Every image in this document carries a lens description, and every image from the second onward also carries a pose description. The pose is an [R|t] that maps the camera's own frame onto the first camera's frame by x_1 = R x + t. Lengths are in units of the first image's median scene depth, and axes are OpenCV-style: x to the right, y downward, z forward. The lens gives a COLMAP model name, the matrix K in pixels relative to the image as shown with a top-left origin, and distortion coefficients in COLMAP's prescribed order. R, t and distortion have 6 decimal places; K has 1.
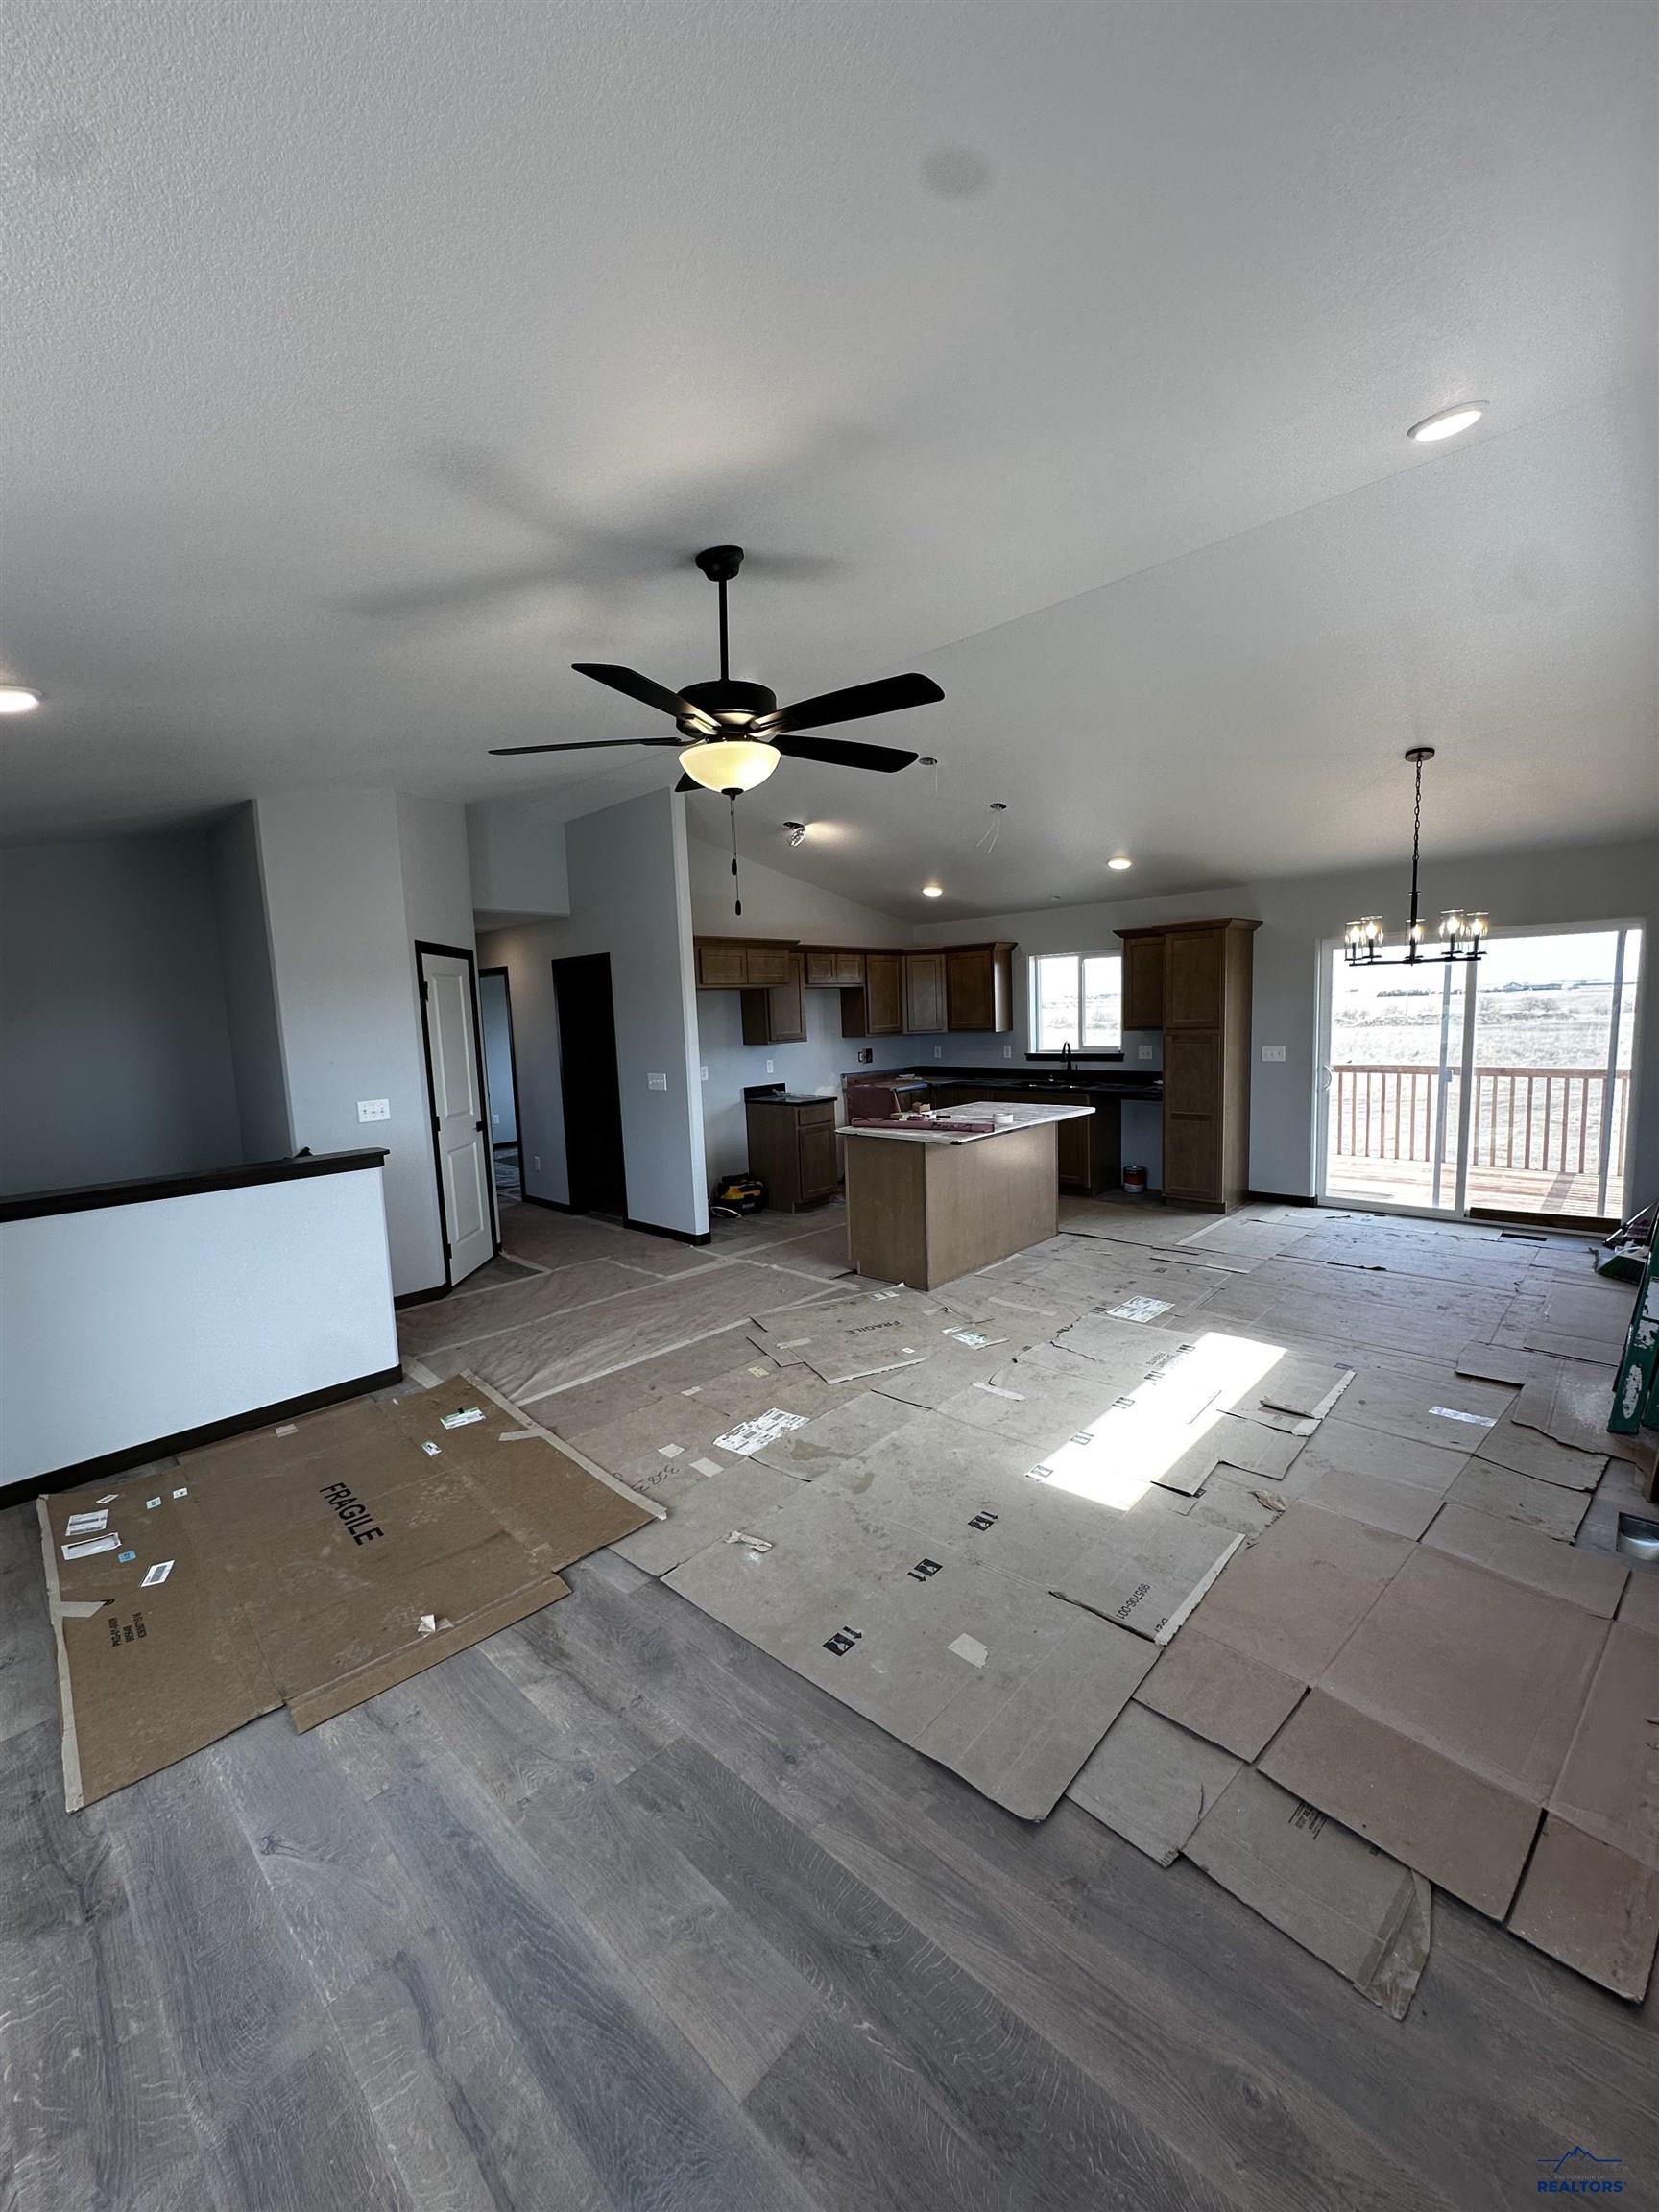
lens RADIAL K [[882.5, 0, 829.5], [0, 882.5, 1106.0], [0, 0, 1]] dist [-0.002777, 0.000174]
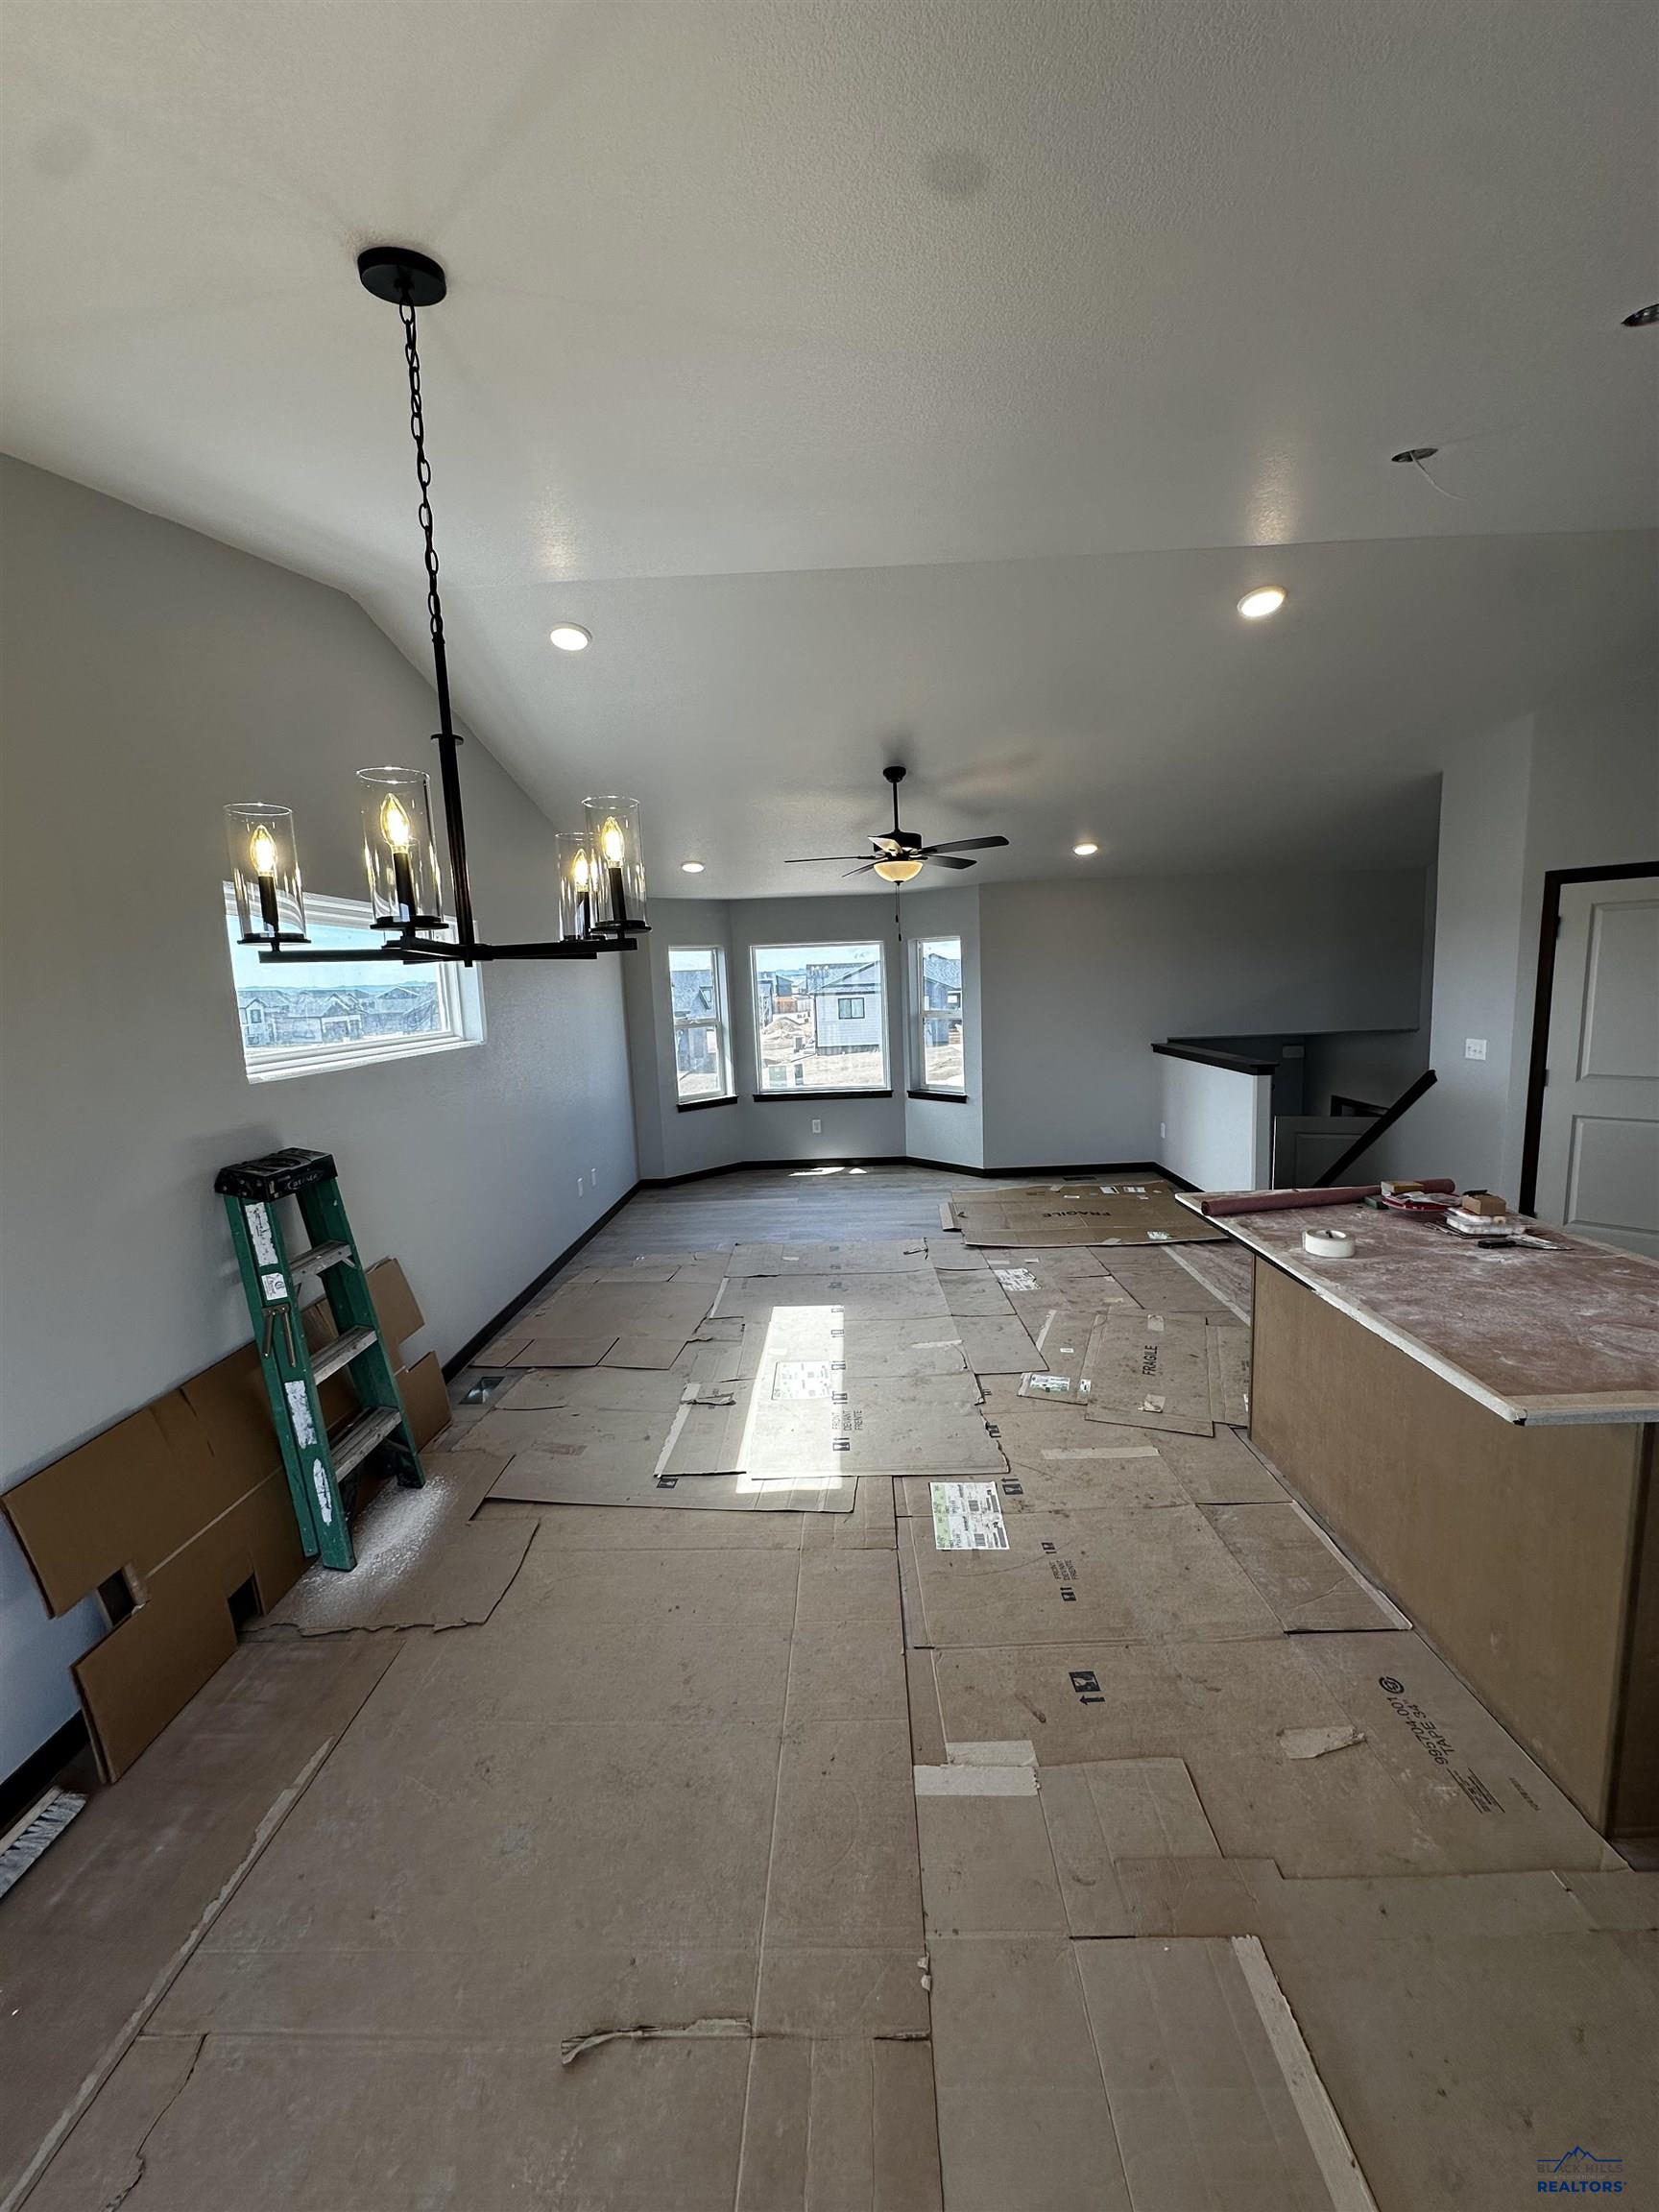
lens RADIAL K [[882.5, 0, 829.5], [0, 882.5, 1106.0], [0, 0, 1]] dist [-0.002777, 0.000174]
pose [[-0.738285, 0.157709, -0.655792, 0.814734], [-0.011493, 0.969197, 0.246017, -0.196026], [0.674391, 0.189168, -0.713731, 1.384763]]
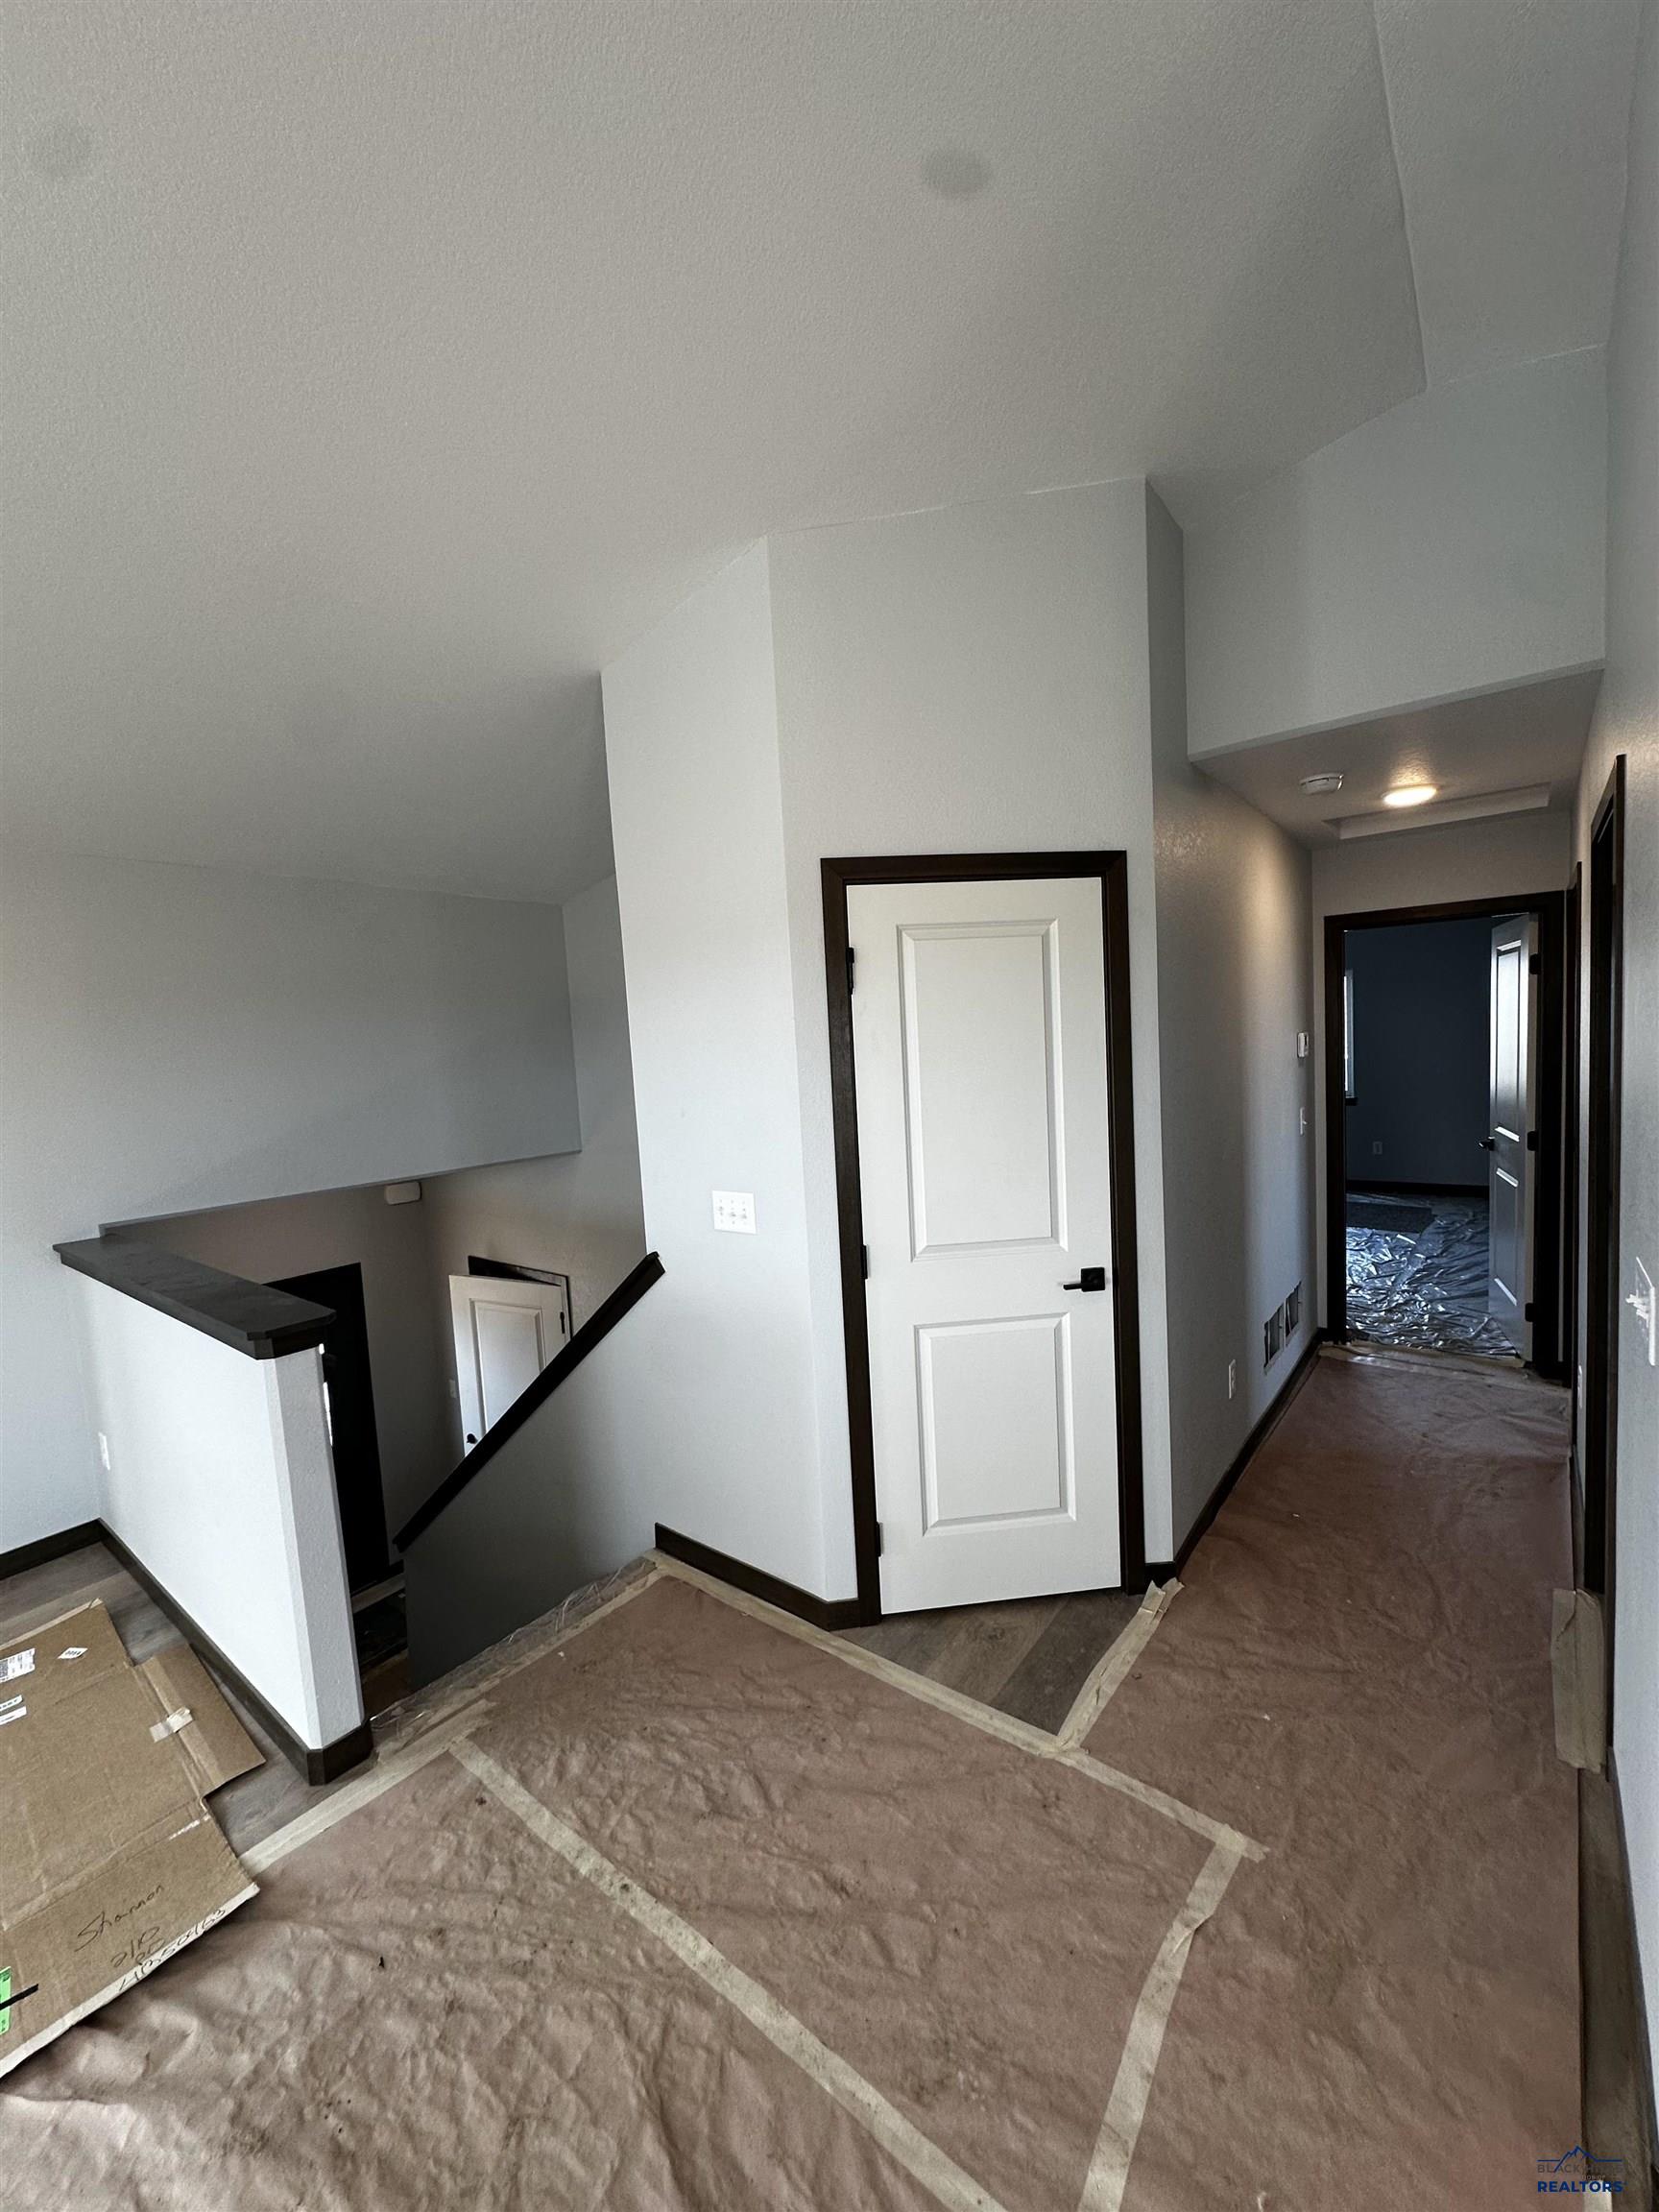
lens RADIAL K [[882.5, 0, 829.5], [0, 882.5, 1106.0], [0, 0, 1]] dist [-0.002777, 0.000174]
pose [[0.092616, 0.102597, -0.990402, -0.005850], [-0.062635, 0.993308, 0.097041, -0.122844], [0.993730, 0.053046, 0.098422, 1.119922]]
